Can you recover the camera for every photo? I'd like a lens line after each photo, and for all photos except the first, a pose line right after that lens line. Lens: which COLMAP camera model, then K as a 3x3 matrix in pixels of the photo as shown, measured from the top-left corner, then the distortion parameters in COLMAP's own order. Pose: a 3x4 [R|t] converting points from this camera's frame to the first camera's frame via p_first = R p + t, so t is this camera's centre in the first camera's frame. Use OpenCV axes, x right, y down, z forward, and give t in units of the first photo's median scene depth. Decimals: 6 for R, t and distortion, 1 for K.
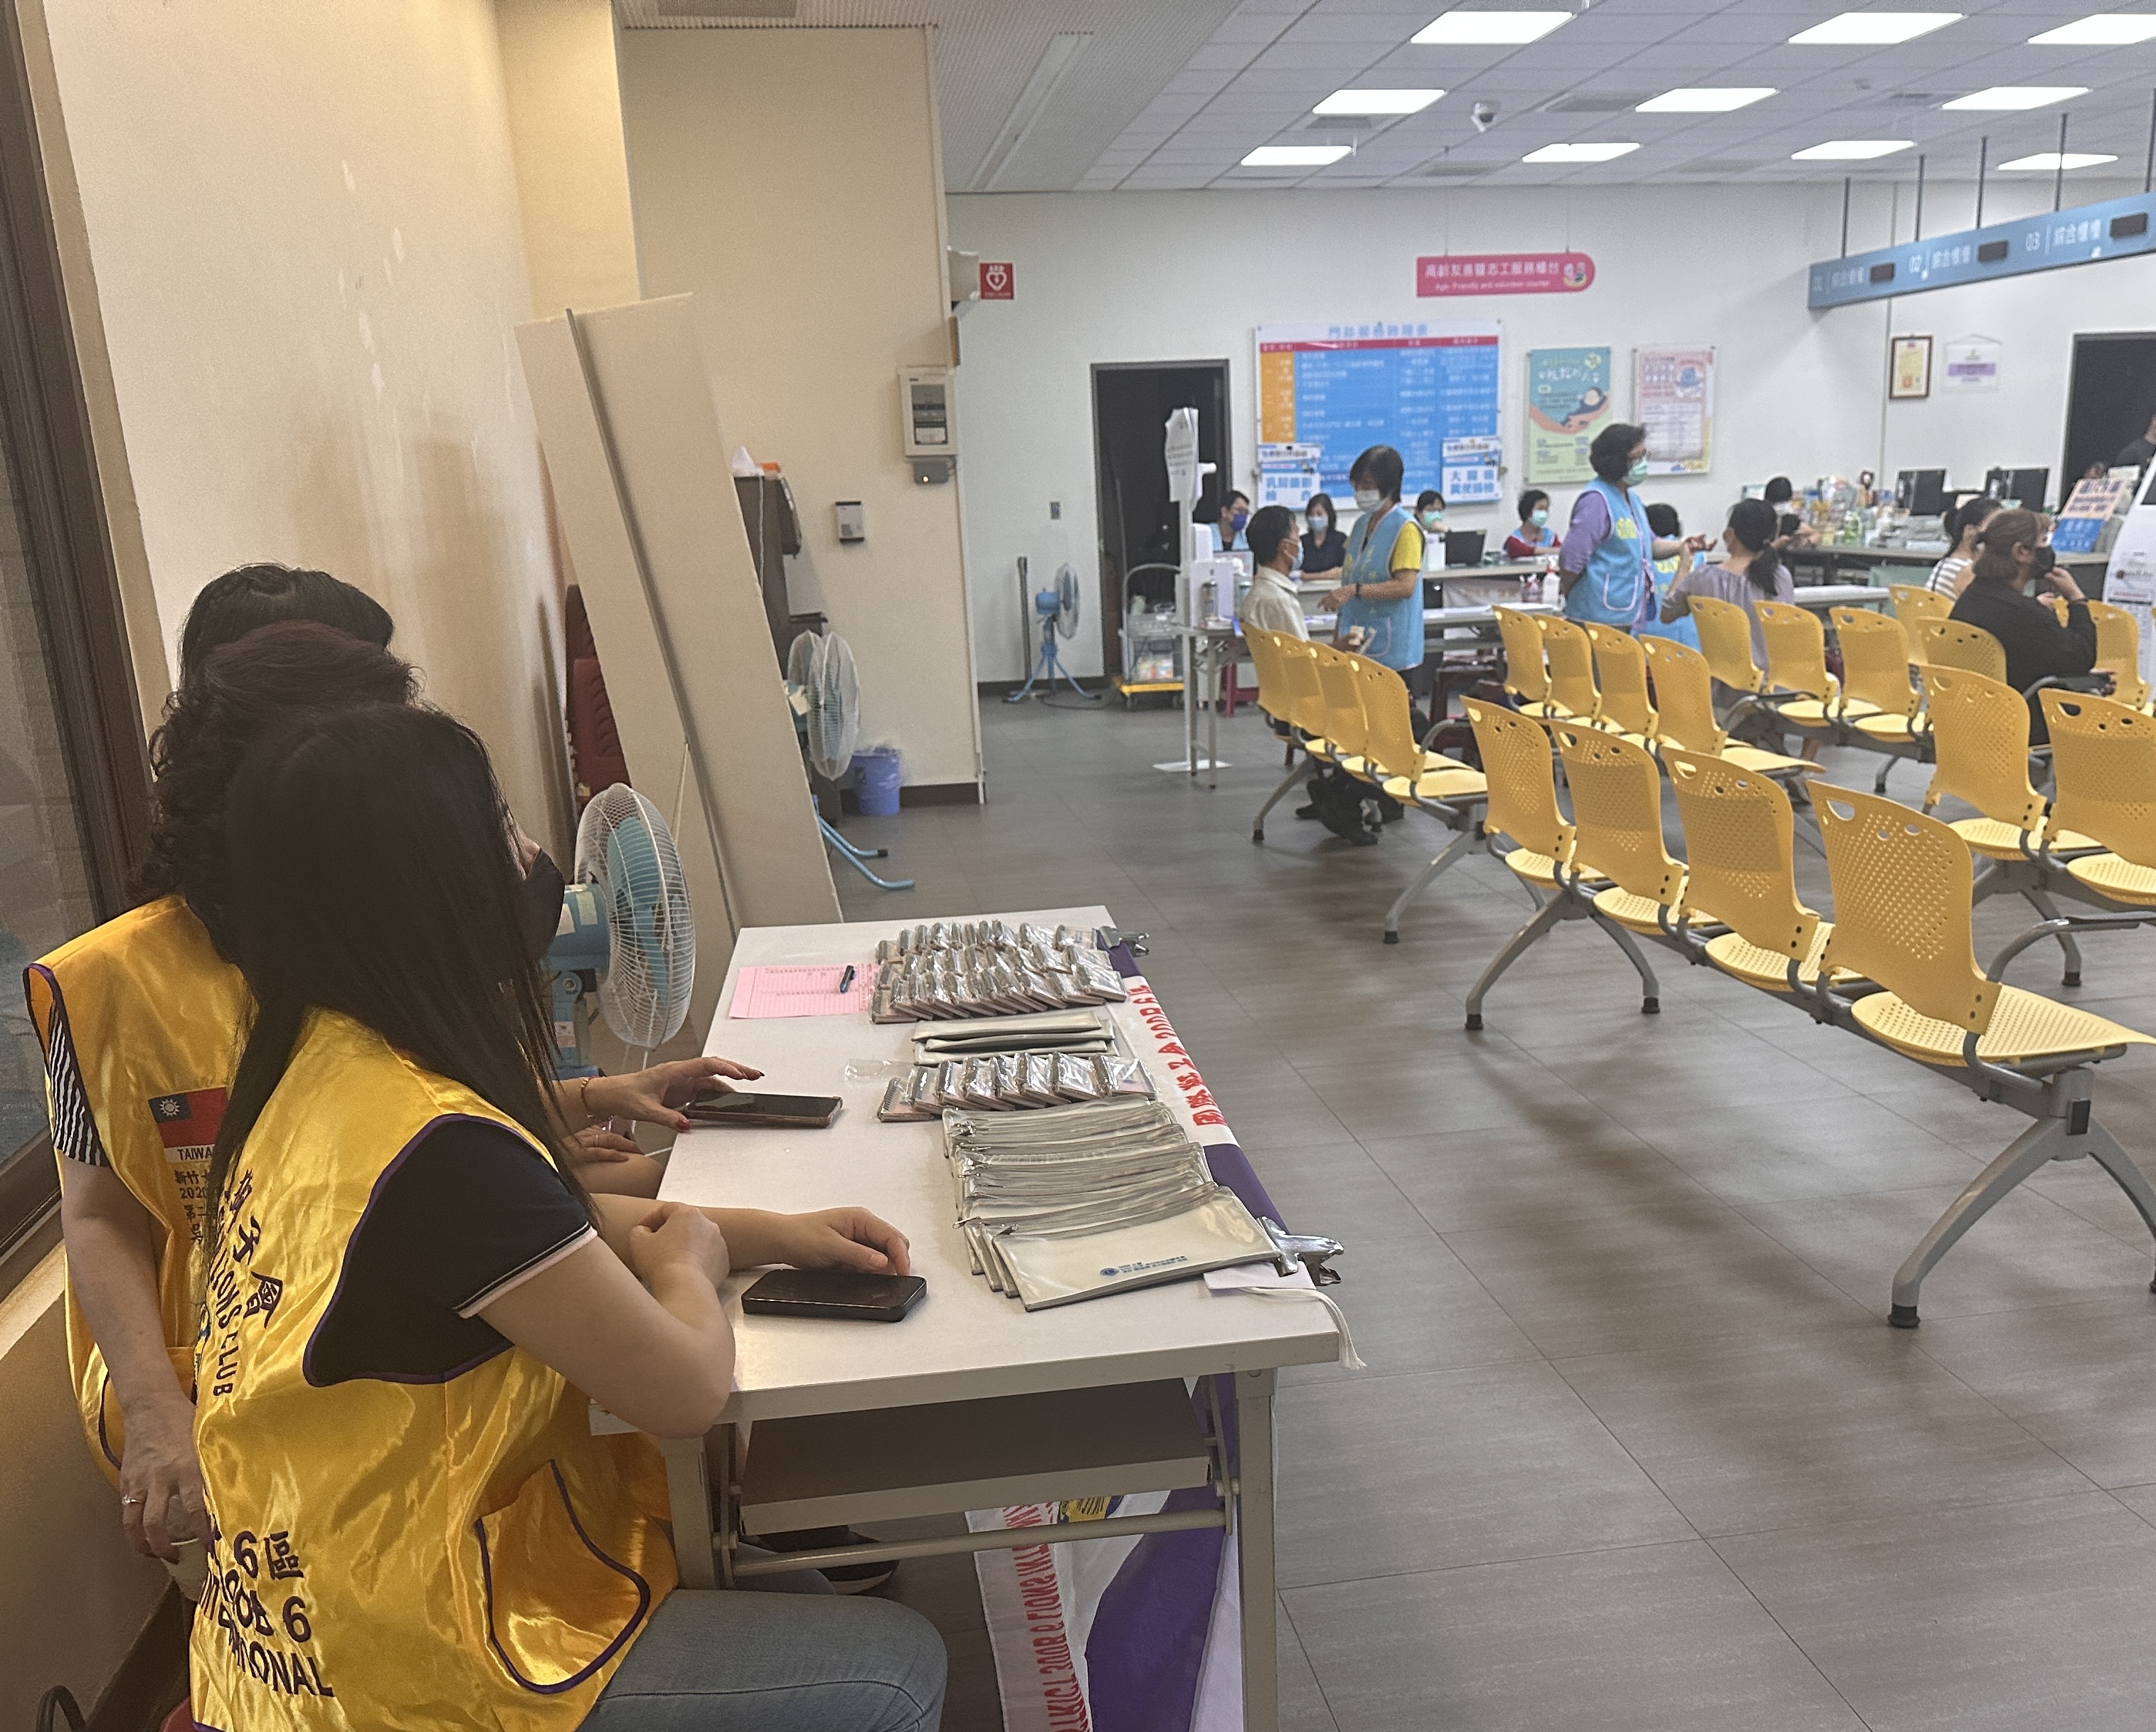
lens RADIAL K [[2116.8, 0, 1121.9], [0, 2116.8, 1239.5], [0, 0, 1]] dist [-0.037515, 0.000000]
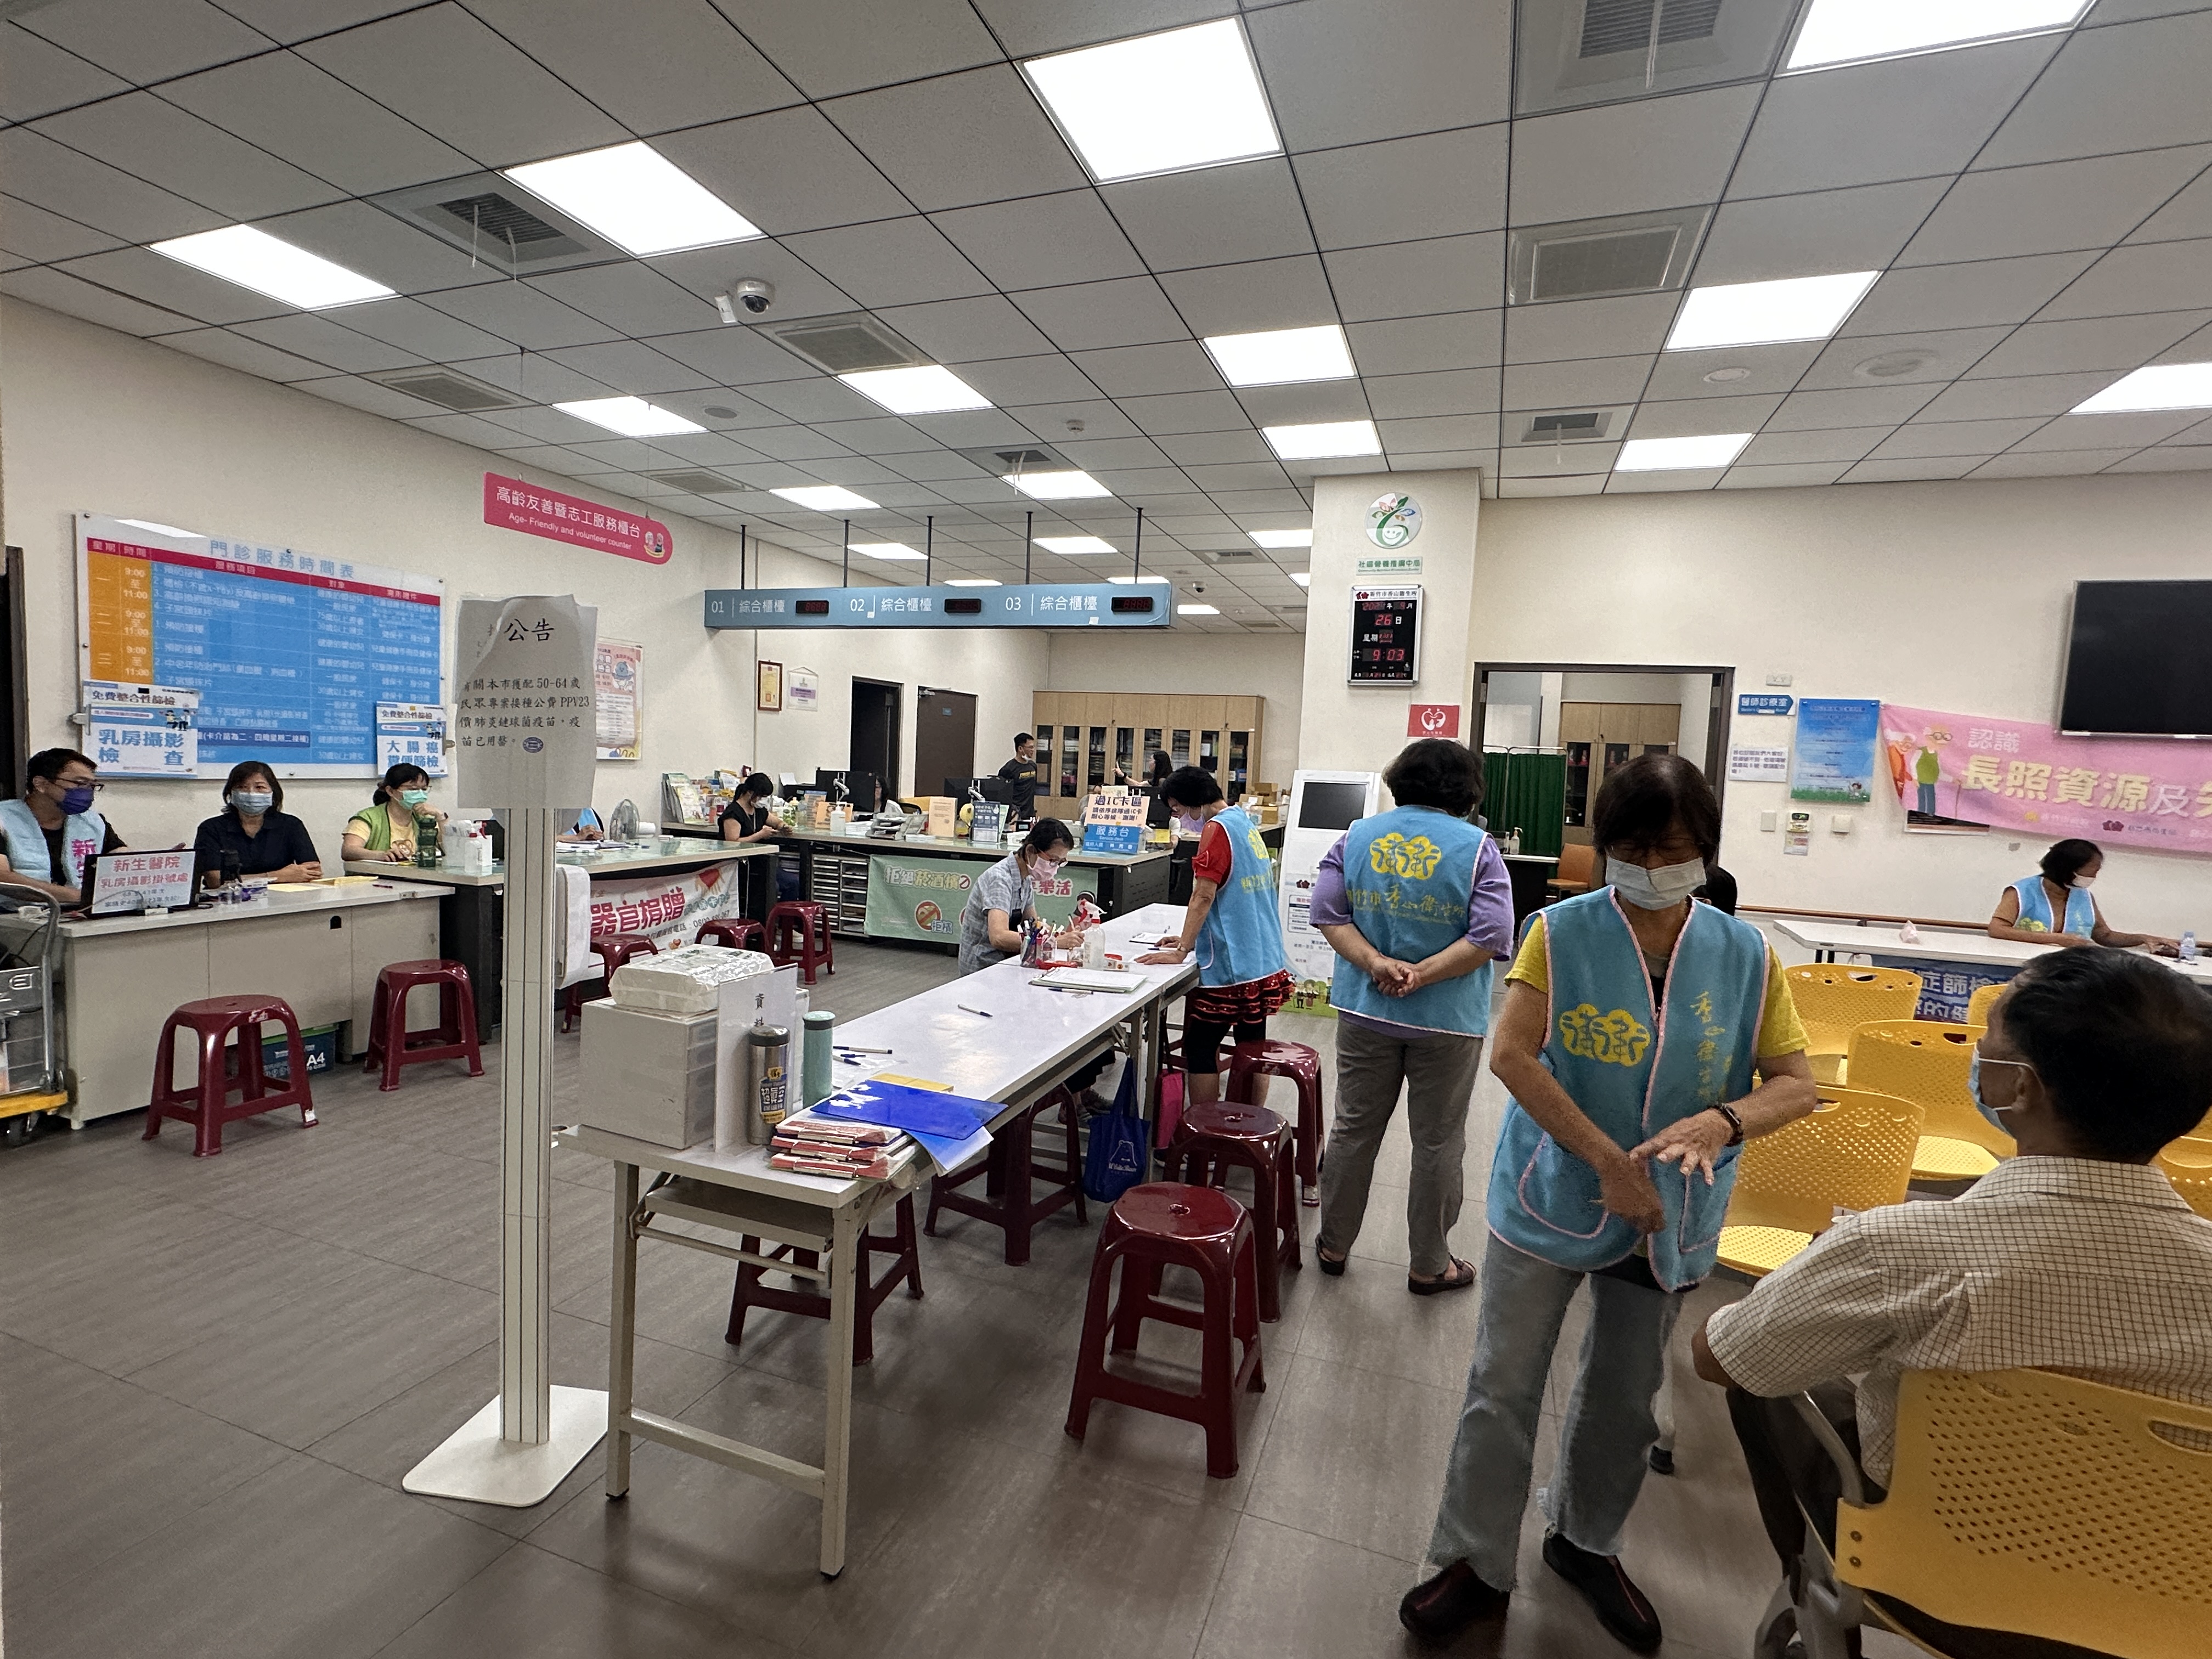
lens RADIAL K [[1053.4, 0, 1104.9], [0, 1053.4, 832.7], [0, 0, 1]] dist [-0.005547, 0.002971]
pose [[0.496091, 0.004605, 0.868258, -0.062630], [0.229583, 0.963700, -0.136286, -0.211980], [-0.837368, 0.266948, 0.477025, 0.584334]]
